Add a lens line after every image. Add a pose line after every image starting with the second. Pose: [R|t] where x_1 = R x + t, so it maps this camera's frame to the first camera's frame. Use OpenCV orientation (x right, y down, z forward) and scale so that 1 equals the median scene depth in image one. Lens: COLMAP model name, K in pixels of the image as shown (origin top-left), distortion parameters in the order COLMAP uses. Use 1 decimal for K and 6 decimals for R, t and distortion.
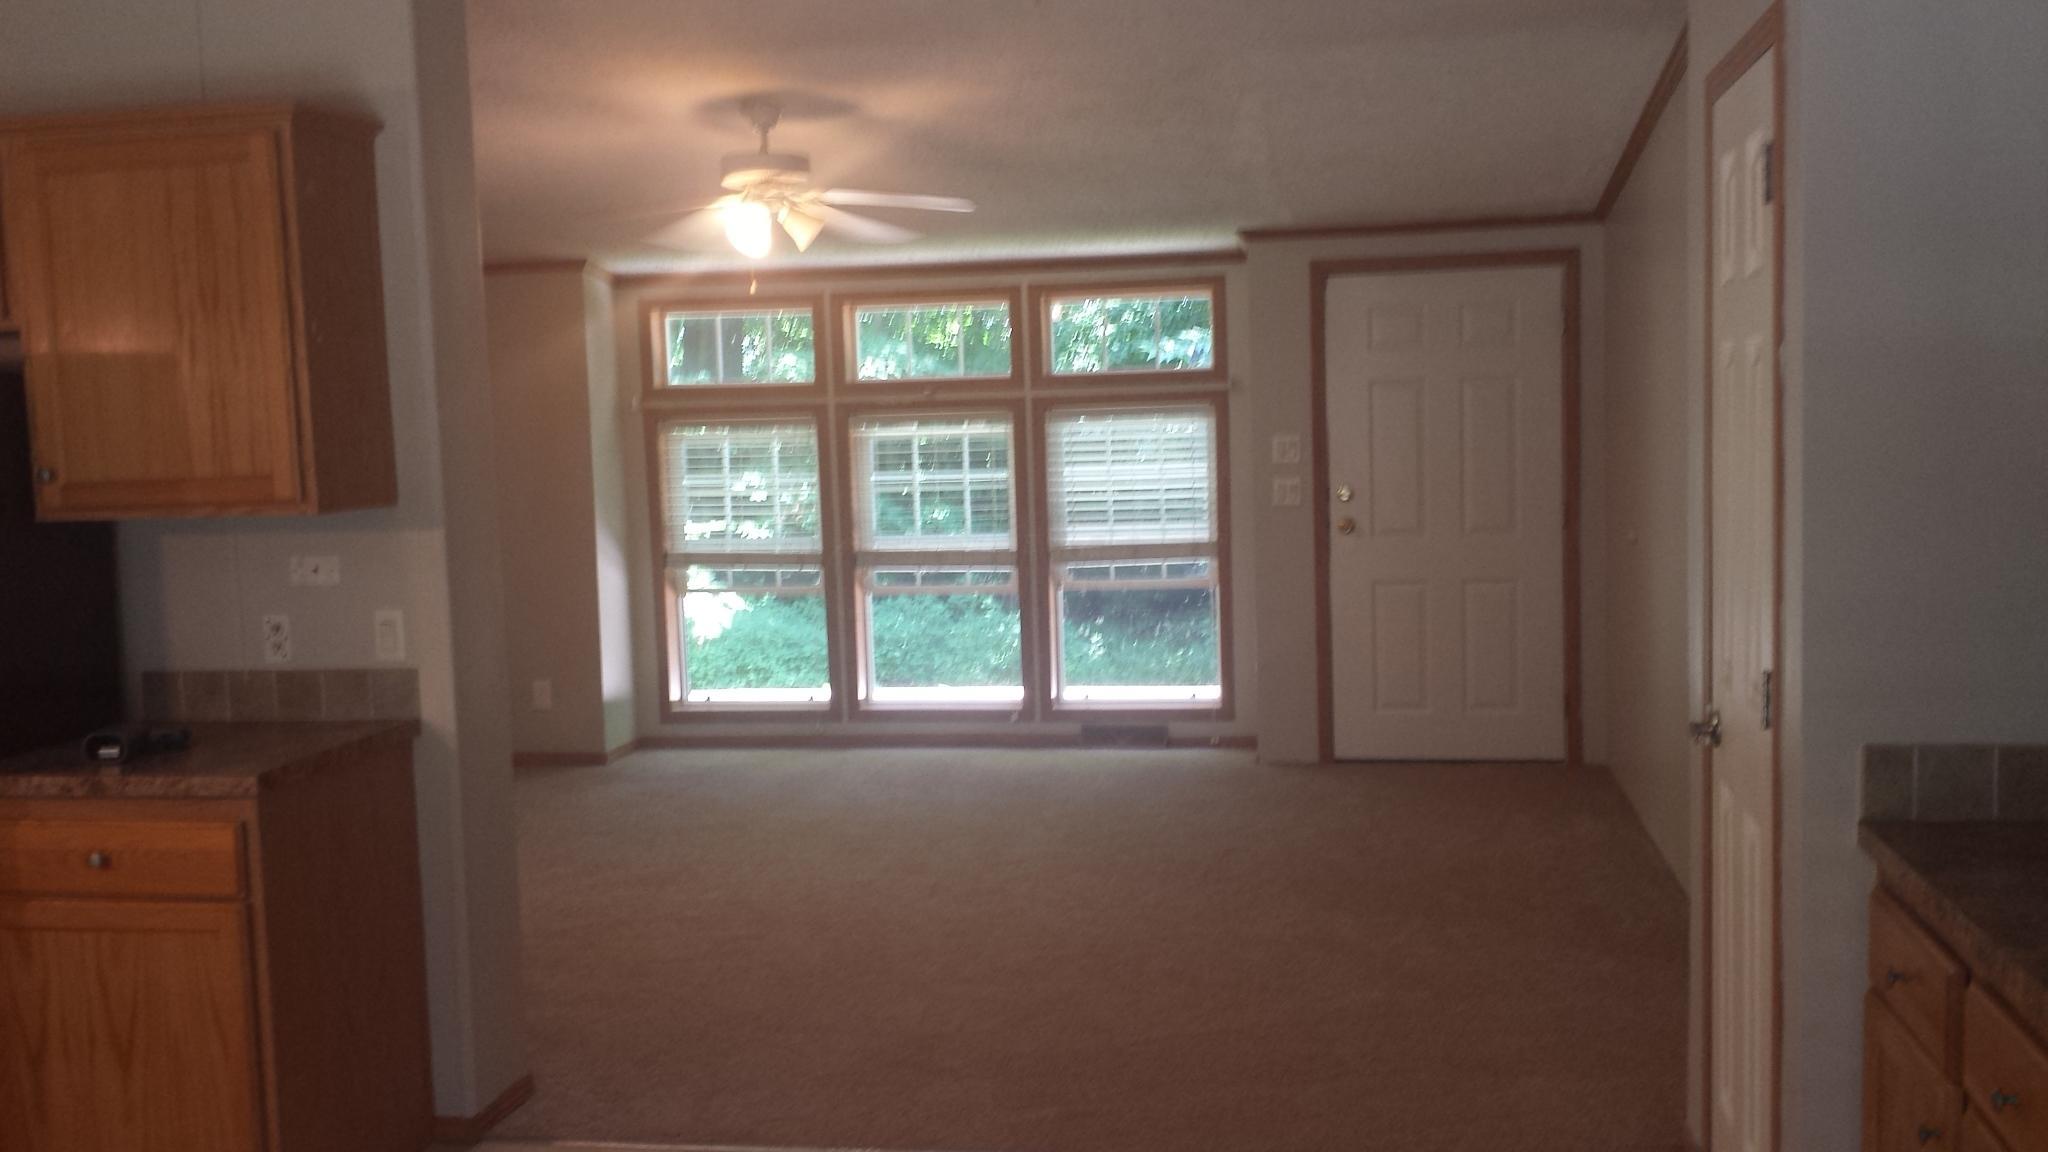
lens RADIAL K [[1895.2, 0, 1038.4], [0, 1895.2, 567.4], [0, 0, 1]] dist [0.132824, -0.331322]
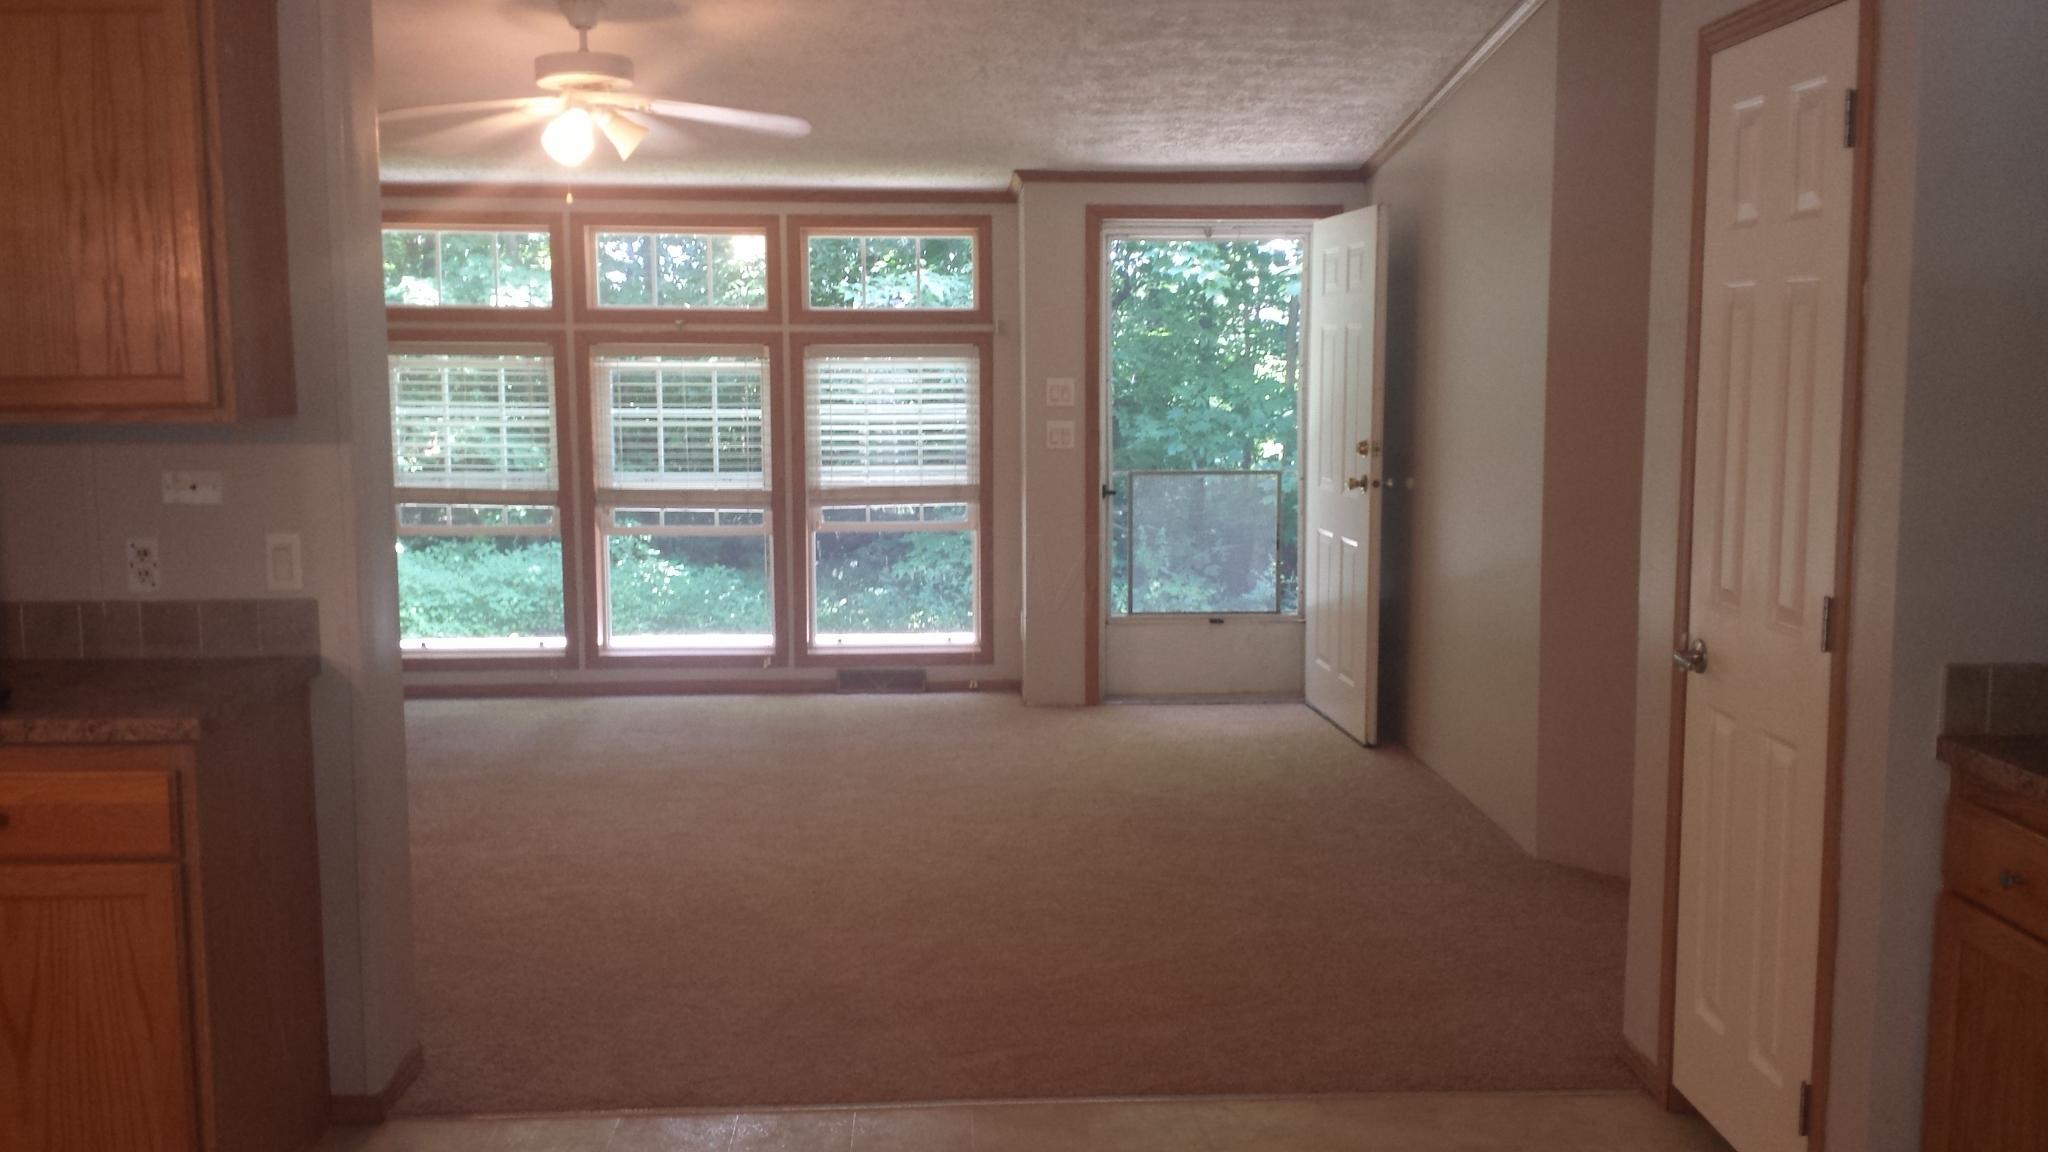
lens RADIAL K [[1895.2, 0, 1038.4], [0, 1895.2, 567.4], [0, 0, 1]] dist [0.132824, -0.331322]
pose [[0.973668, 0.006577, 0.227874, -0.100585], [-0.011937, 0.999683, 0.022151, 0.006944], [-0.227657, -0.024288, 0.973439, 0.026291]]
